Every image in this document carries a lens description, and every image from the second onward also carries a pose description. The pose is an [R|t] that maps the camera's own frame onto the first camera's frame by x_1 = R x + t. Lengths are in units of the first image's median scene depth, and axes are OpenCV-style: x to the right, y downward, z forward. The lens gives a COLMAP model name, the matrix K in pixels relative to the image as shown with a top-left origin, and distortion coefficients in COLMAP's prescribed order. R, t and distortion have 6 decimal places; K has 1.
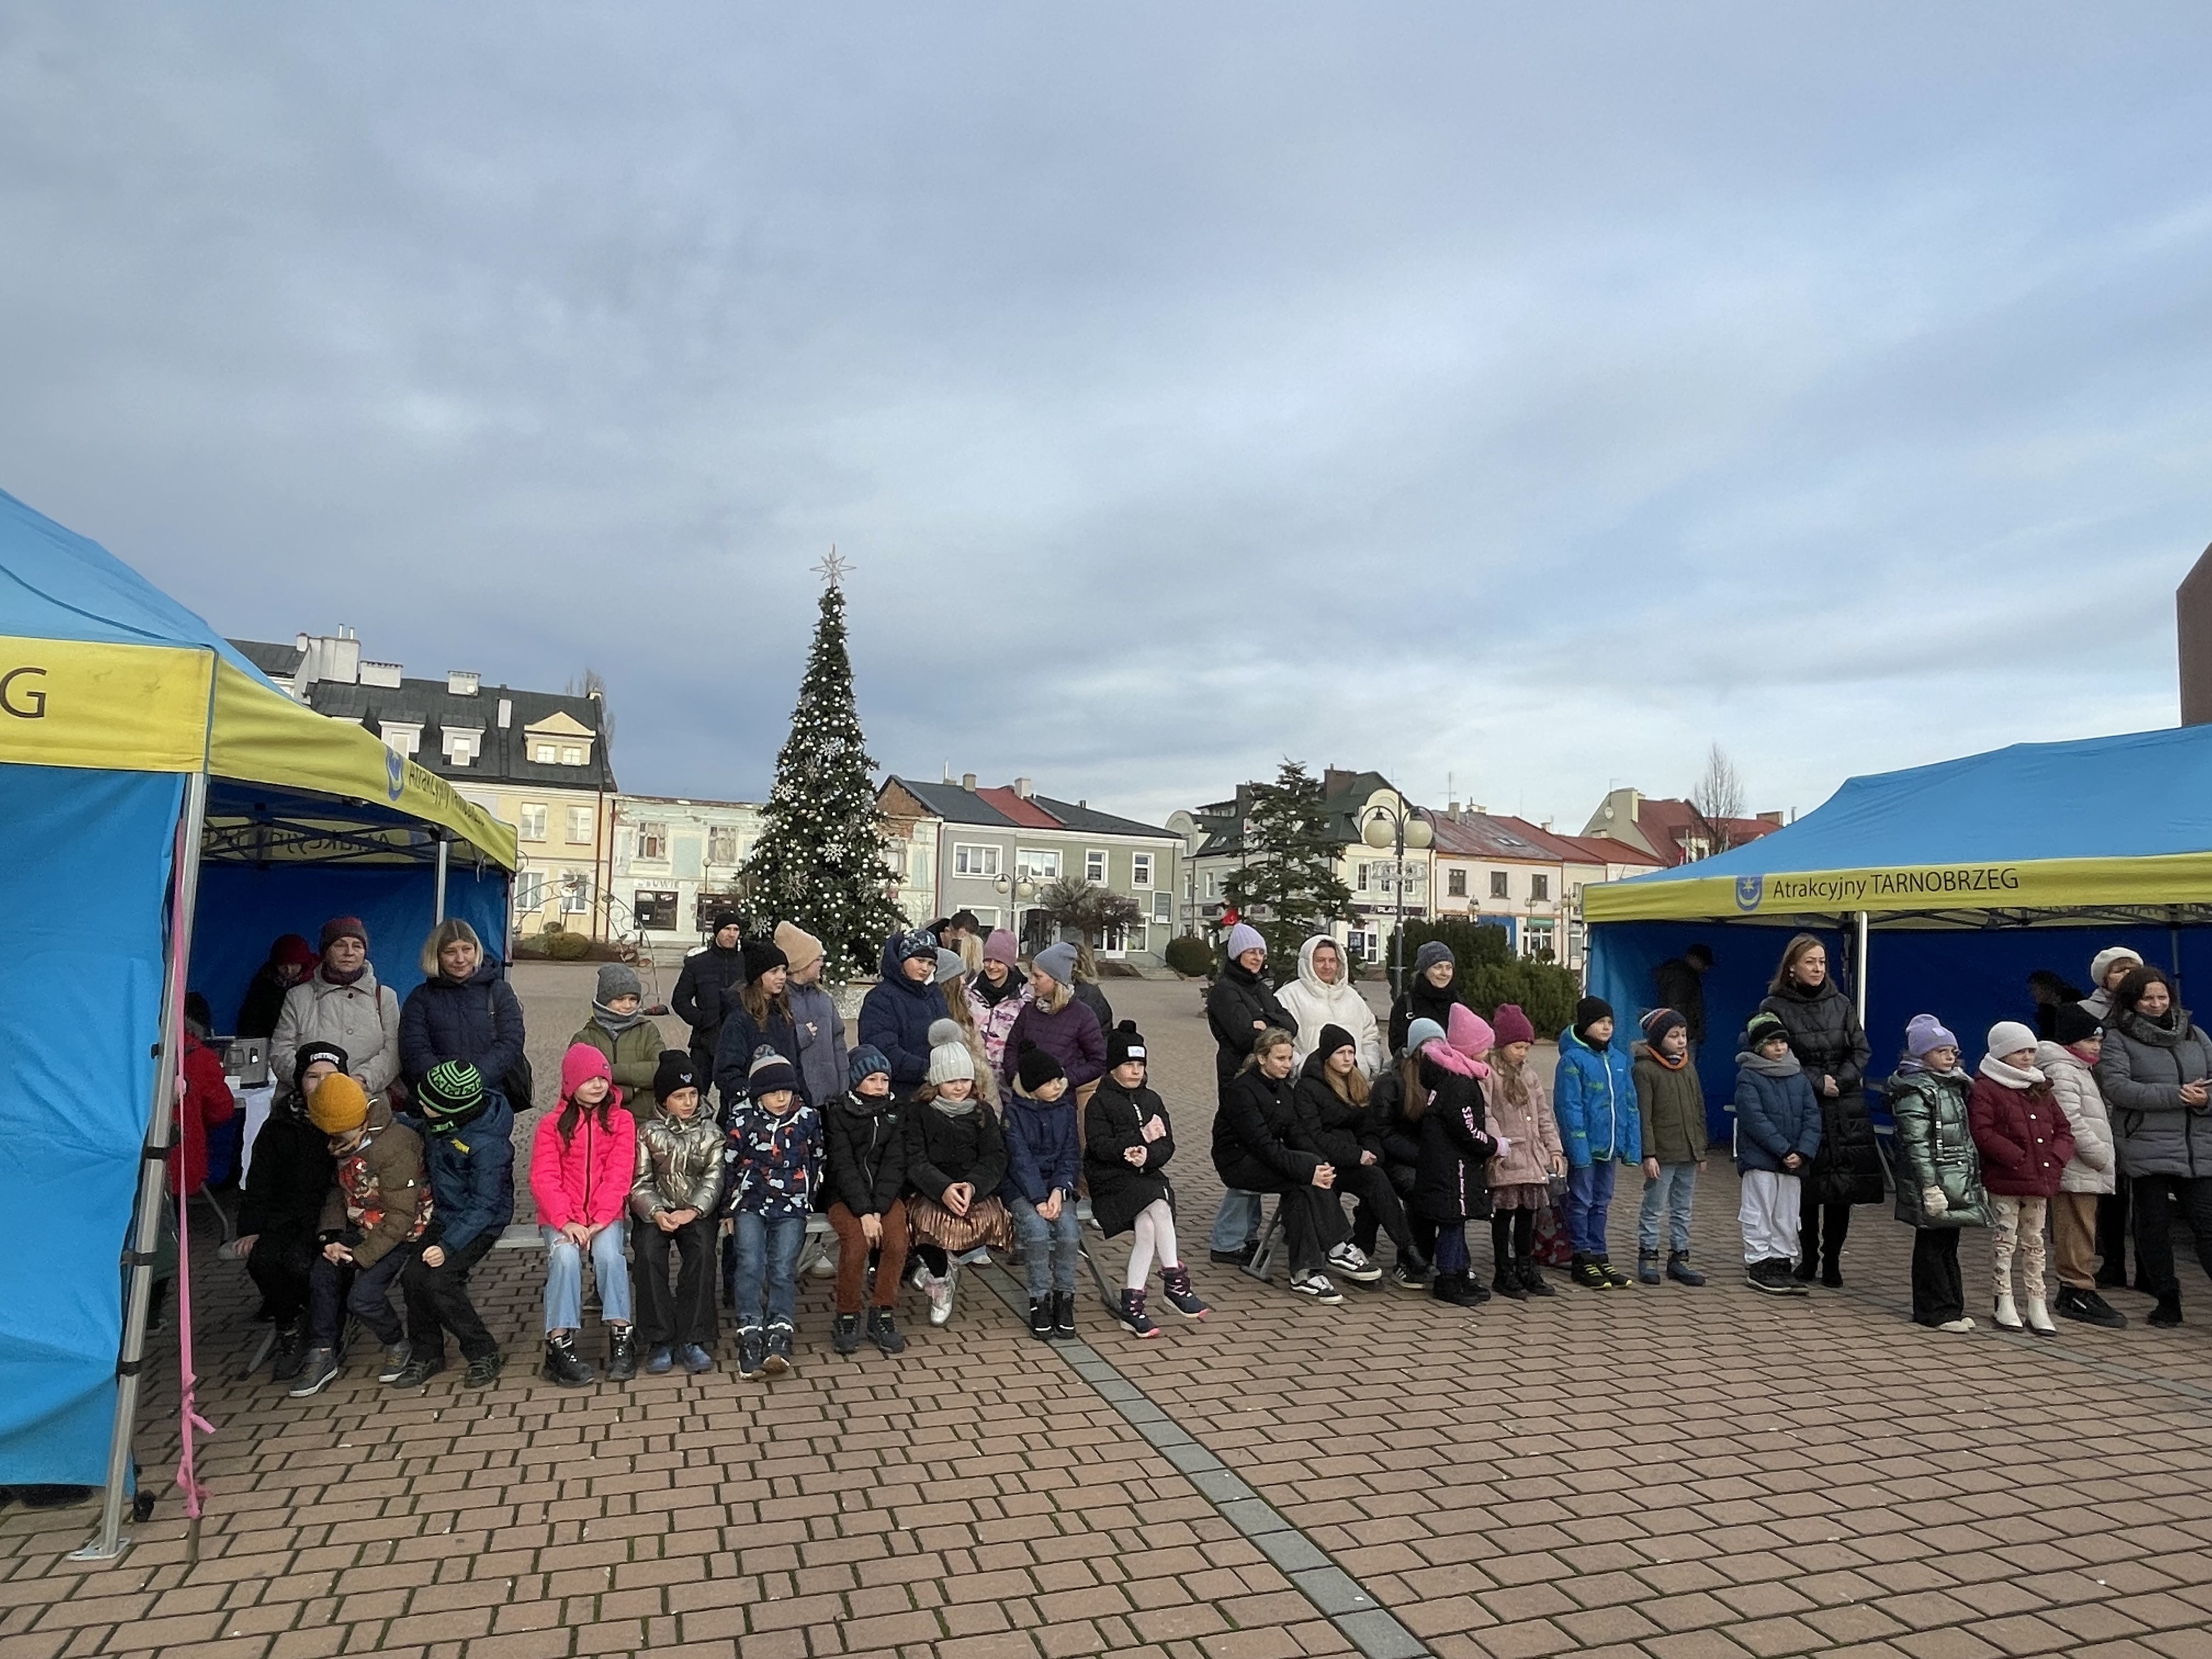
lens RADIAL K [[1341.4, 0, 1102.4], [0, 1341.4, 812.8], [0, 0, 1]] dist [-0.014352, 0.001255]
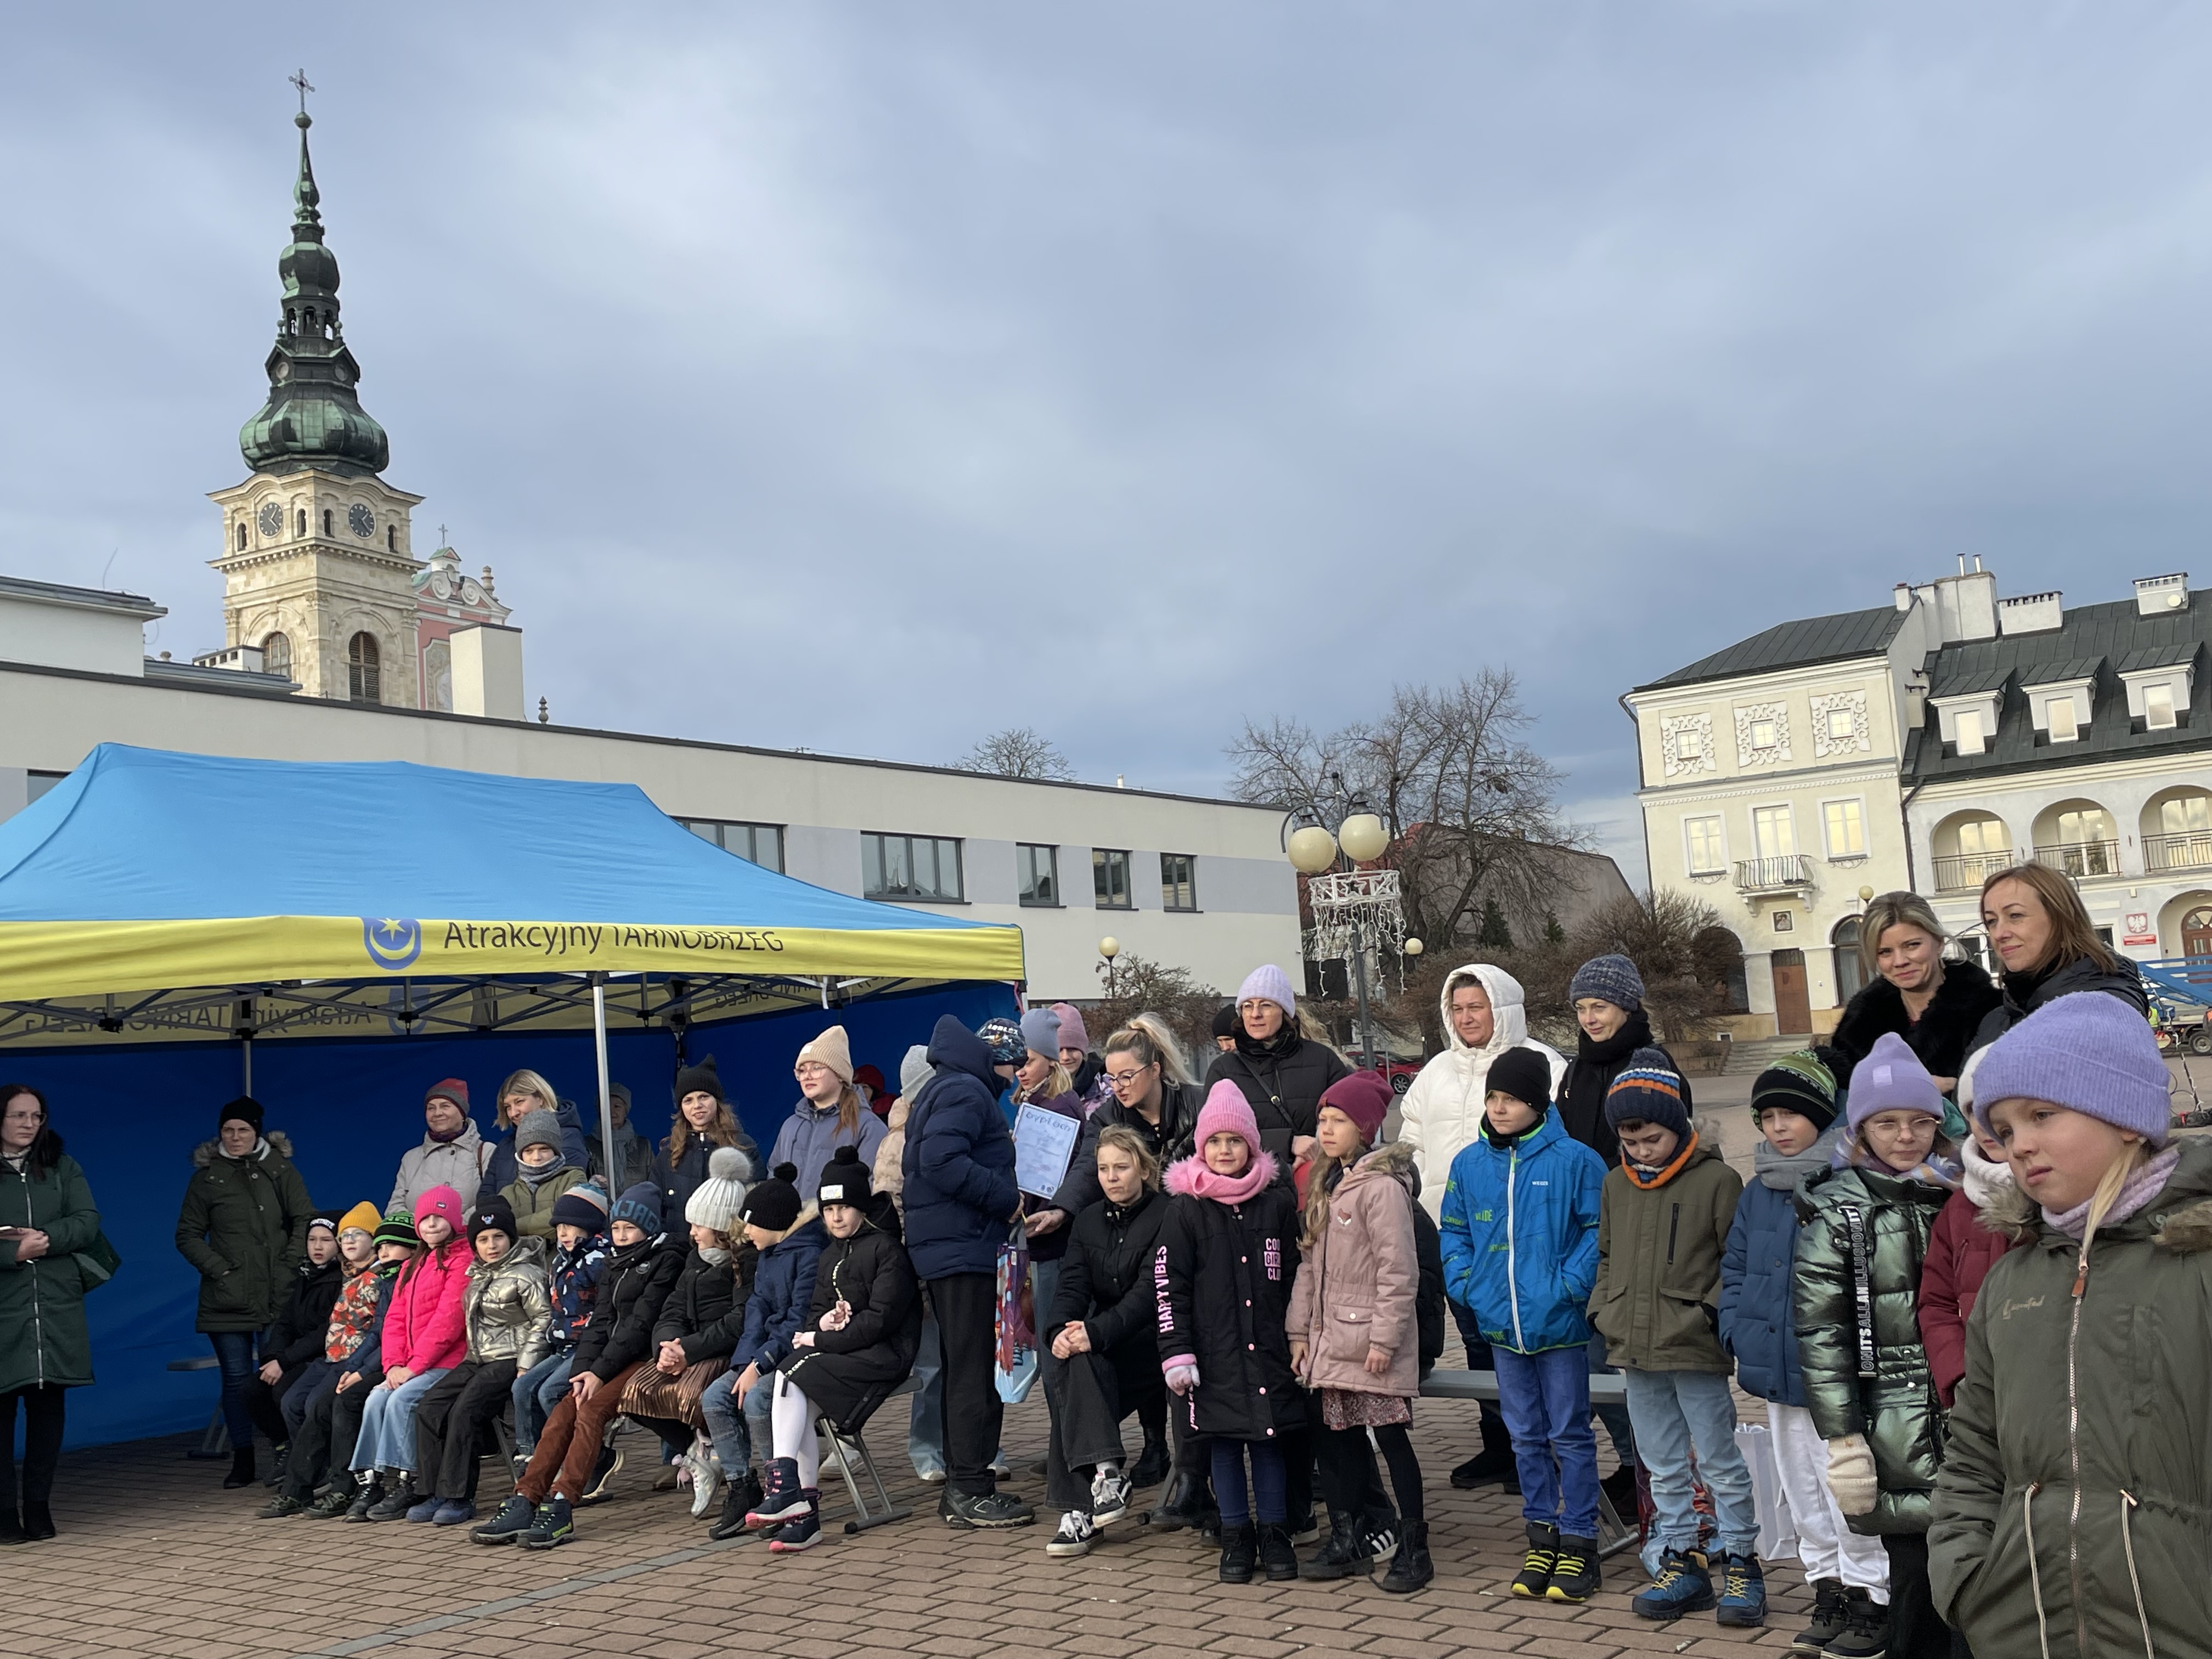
lens RADIAL K [[2204.7, 0, 1066.4], [0, 2204.7, 814.8], [0, 0, 1]] dist [0.046625, 0.000000]
pose [[0.531681, -0.167760, -0.830164, 1.106436], [0.169712, 0.981409, -0.089631, 0.103920], [0.829767, -0.093234, 0.550267, 0.409940]]
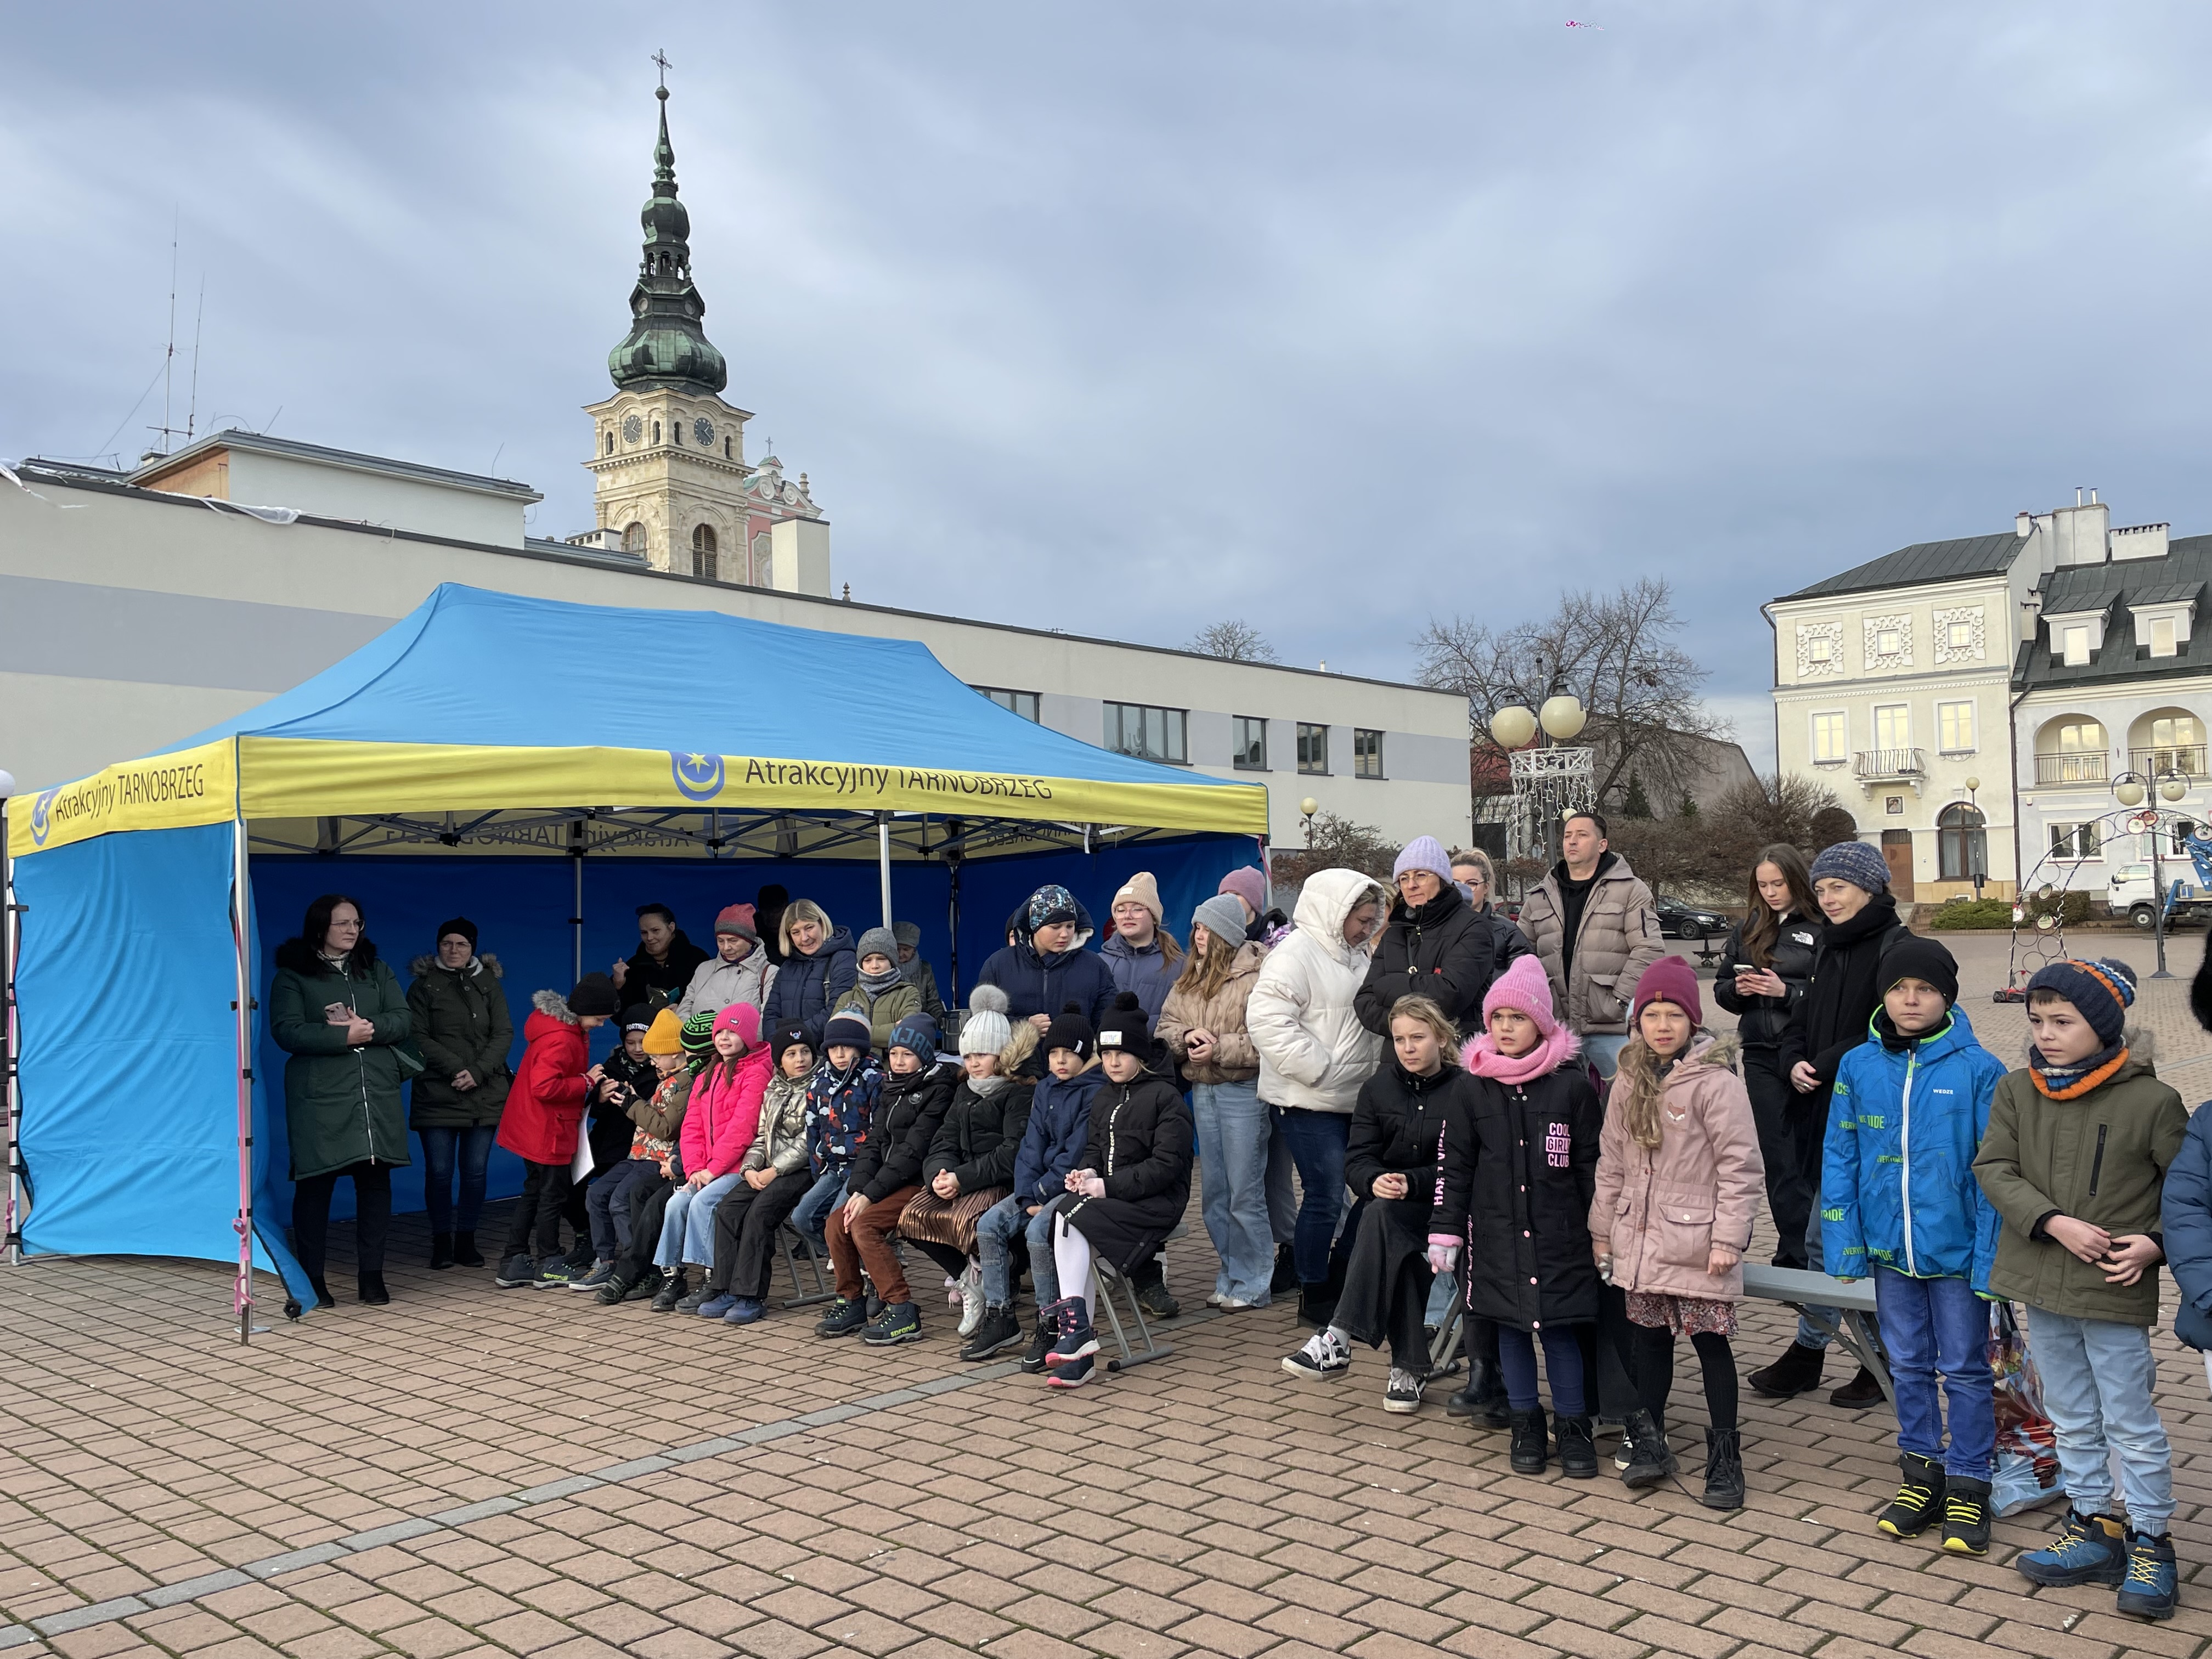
lens RADIAL K [[1788.0, 0, 1087.1], [0, 1788.0, 841.0], [0, 0, 1]] dist [0.059765, -0.001210]
pose [[0.452524, -0.078204, -0.888317, 0.886055], [0.126905, 0.991656, -0.022654, 0.090037], [0.882676, -0.102480, 0.458672, 0.496930]]
